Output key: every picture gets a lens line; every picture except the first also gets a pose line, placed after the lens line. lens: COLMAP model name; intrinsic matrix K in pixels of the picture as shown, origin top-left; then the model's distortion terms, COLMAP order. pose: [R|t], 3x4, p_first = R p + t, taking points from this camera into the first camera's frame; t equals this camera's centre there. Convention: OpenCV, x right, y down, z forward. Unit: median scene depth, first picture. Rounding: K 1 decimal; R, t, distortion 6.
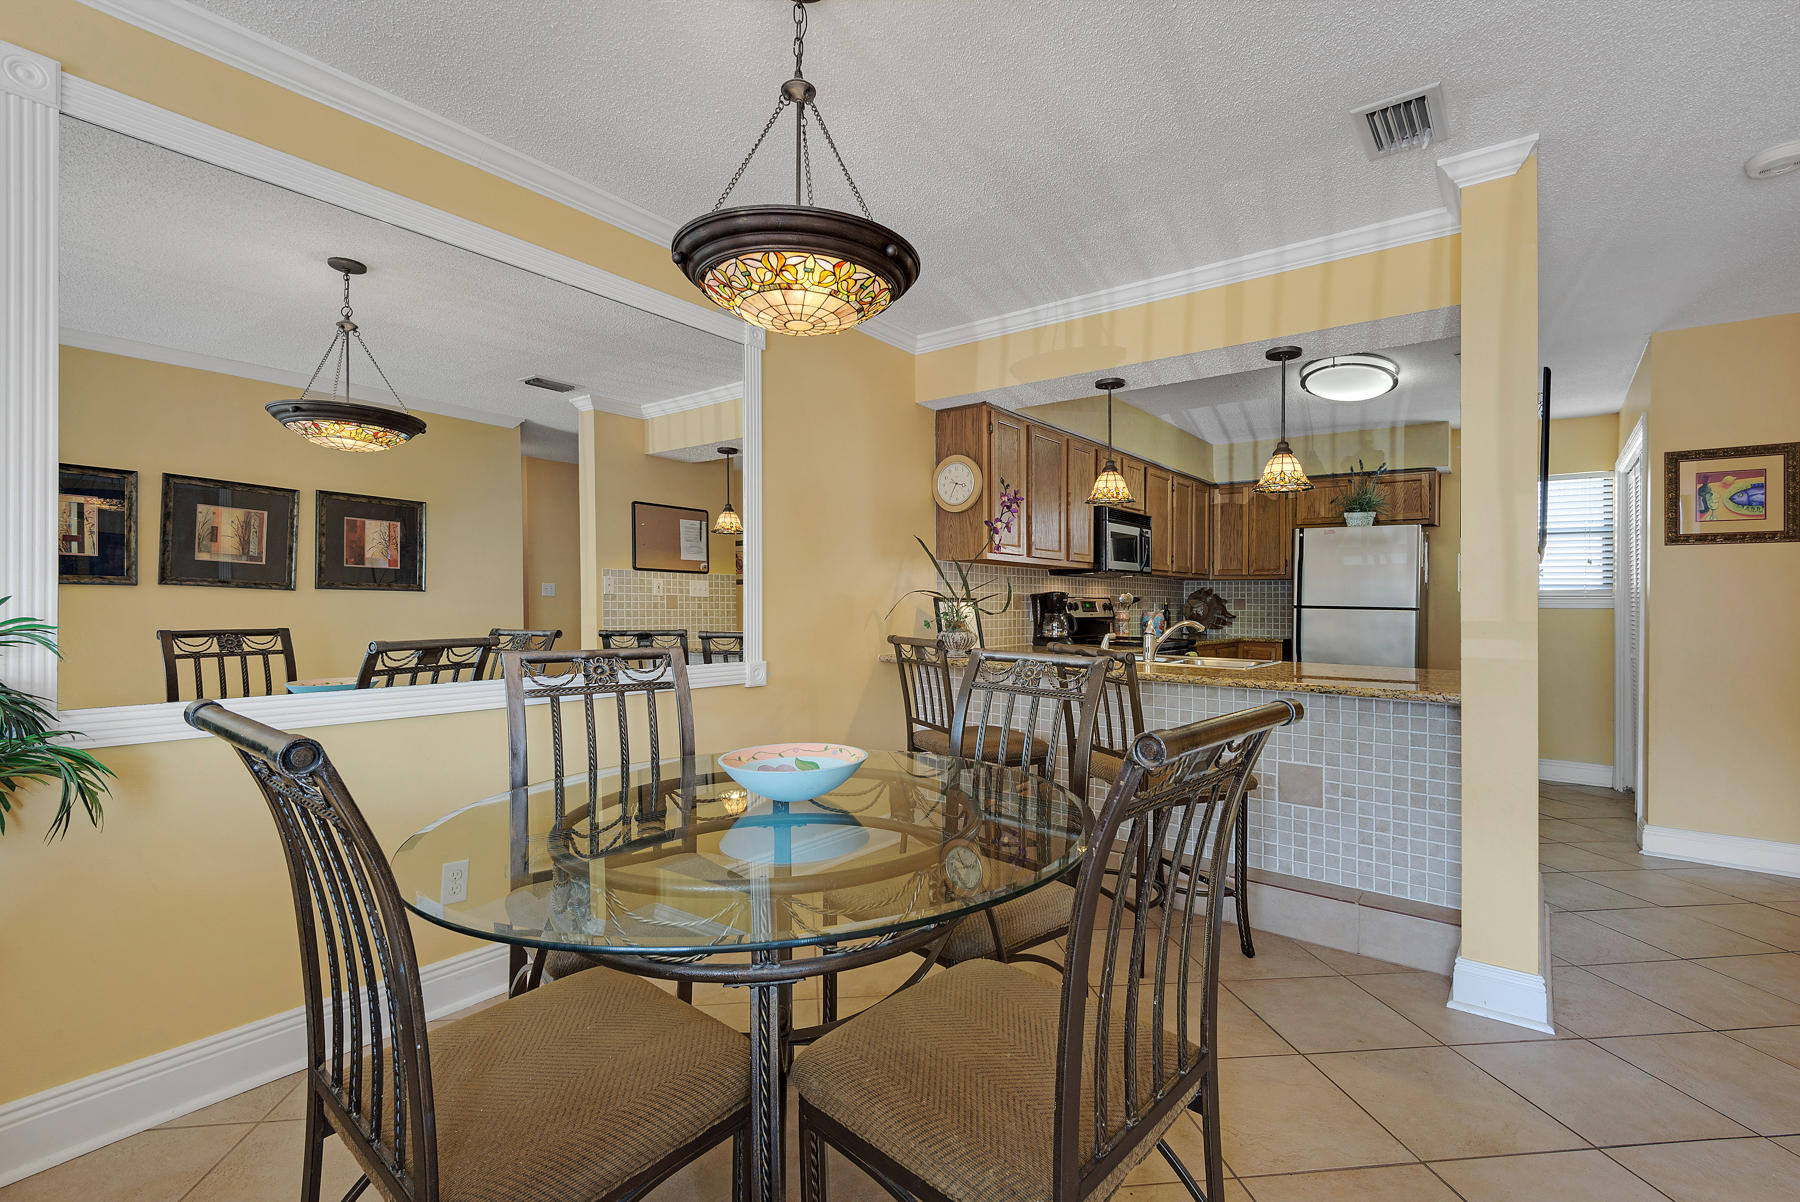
lens RADIAL K [[808.5, 0, 849.4], [0, 808.5, 630.6], [0, 0, 1]] dist [0.012475, -0.005294]
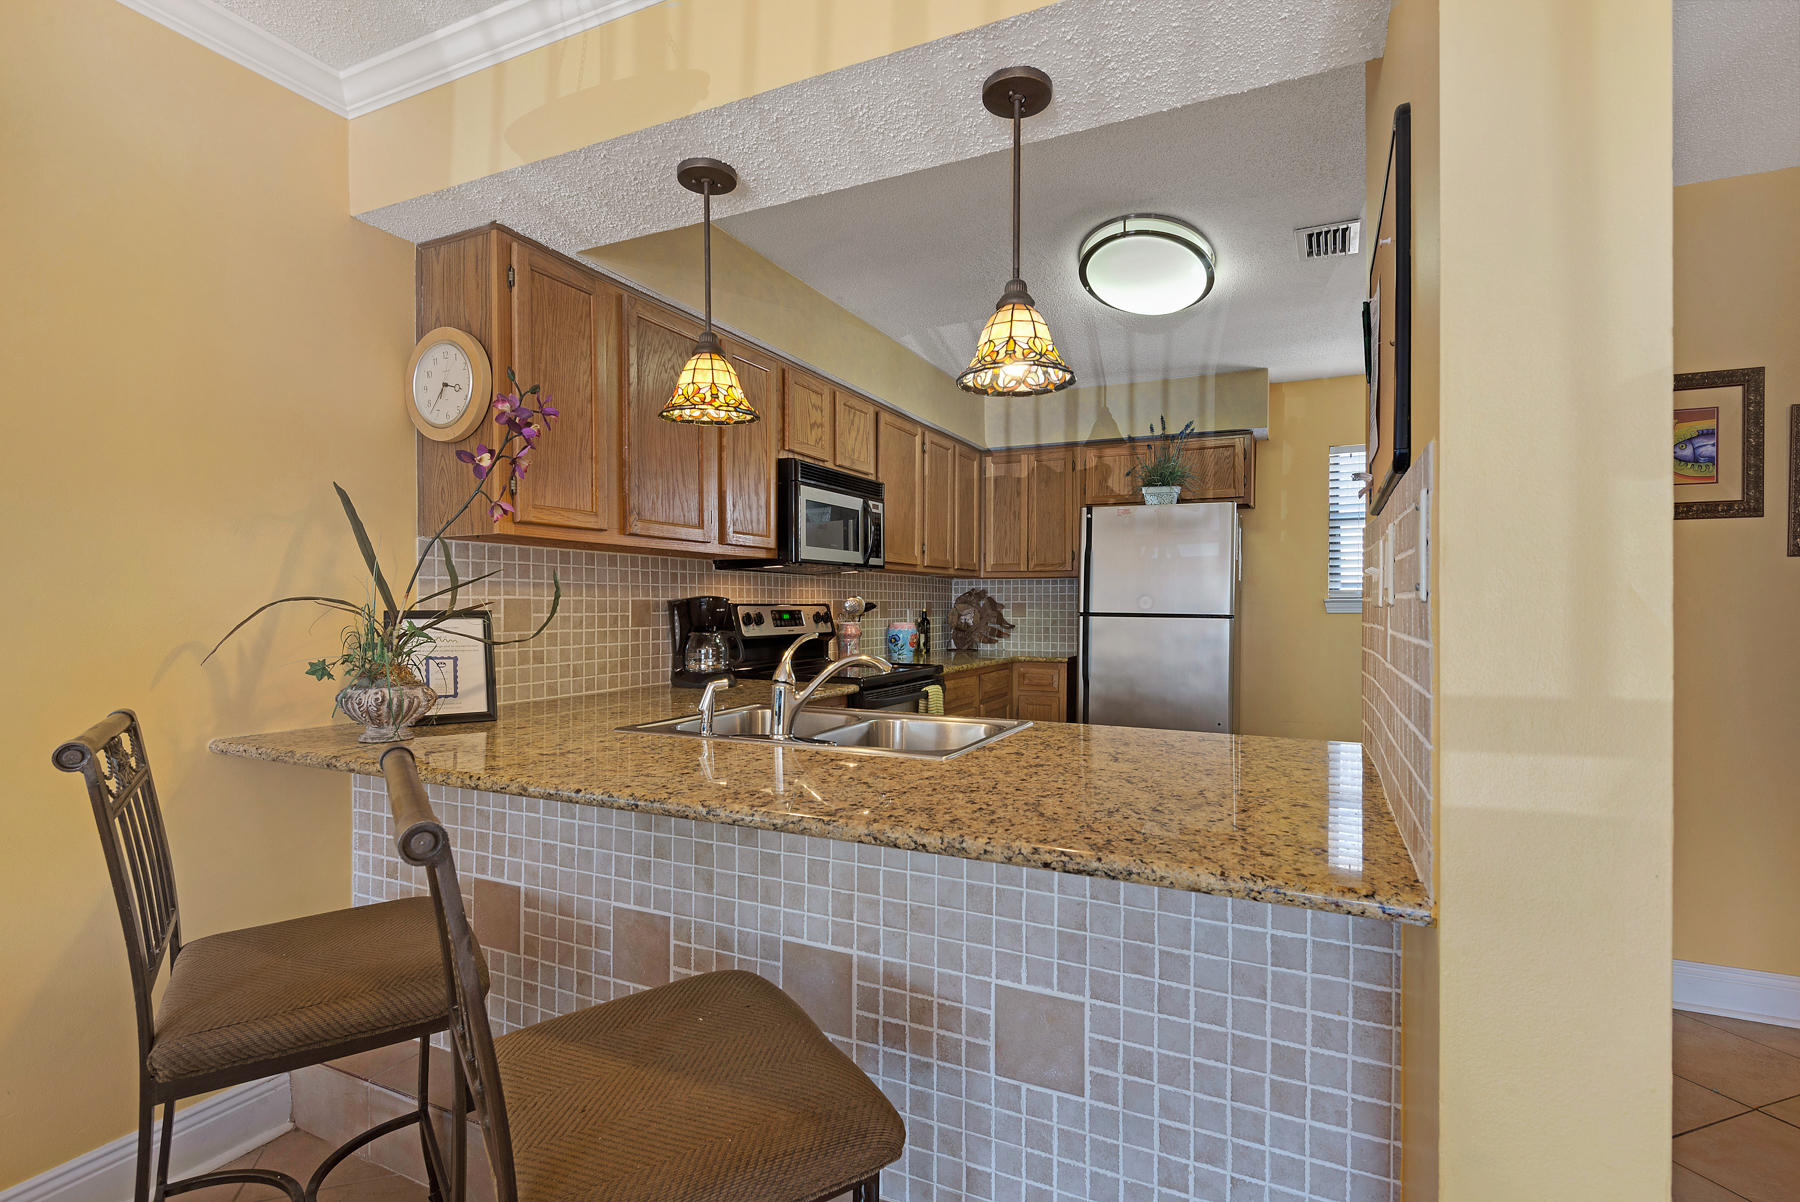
lens RADIAL K [[839.5, 0, 830.3], [0, 839.5, 663.5], [0, 0, 1]] dist [0.016906, -0.001320]
pose [[0.982442, -0.019154, 0.185584, 0.205097], [0.012492, 0.999237, 0.037002, -0.017568], [-0.186151, -0.034034, 0.981931, 0.326692]]
